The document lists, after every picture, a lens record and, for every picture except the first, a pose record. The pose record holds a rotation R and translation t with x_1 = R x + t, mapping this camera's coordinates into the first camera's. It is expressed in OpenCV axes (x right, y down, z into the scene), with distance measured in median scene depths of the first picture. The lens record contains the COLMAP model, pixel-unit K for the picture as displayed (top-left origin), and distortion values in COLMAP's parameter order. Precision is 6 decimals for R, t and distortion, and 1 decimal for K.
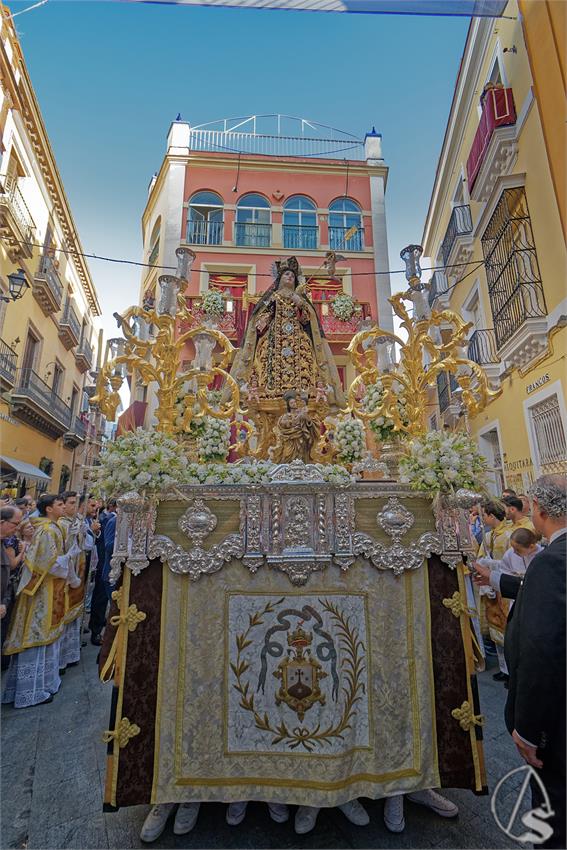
lens RADIAL K [[362.9, 0, 283.4], [0, 362.9, 416.5], [0, 0, 1]] dist [-0.000077, -0.000511]
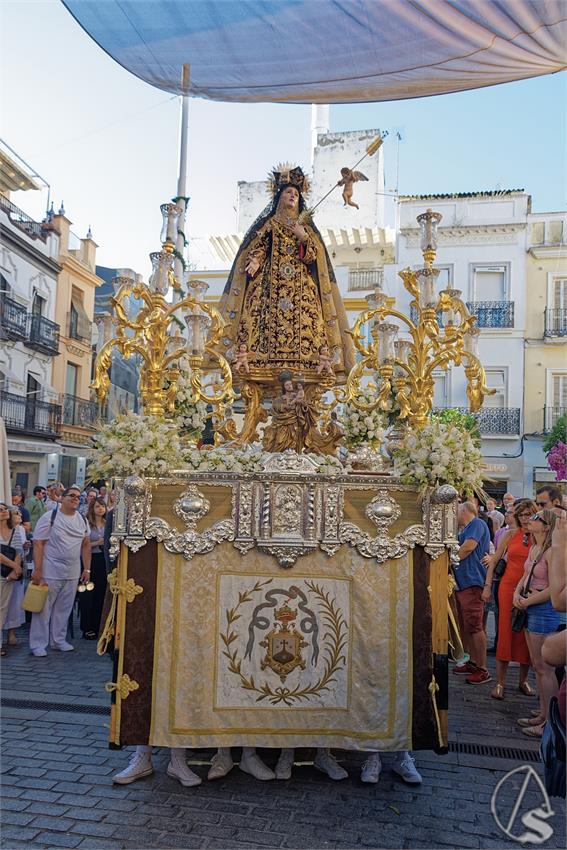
lens RADIAL K [[654.8, 0, 283.5], [0, 654.8, 425.0], [0, 0, 1]] dist [0.027767, -0.006077]
pose [[0.999154, 0.037734, 0.016379, -0.013422], [-0.039504, 0.991216, 0.126217, -0.189663], [-0.011473, -0.126757, 0.991867, -0.849355]]
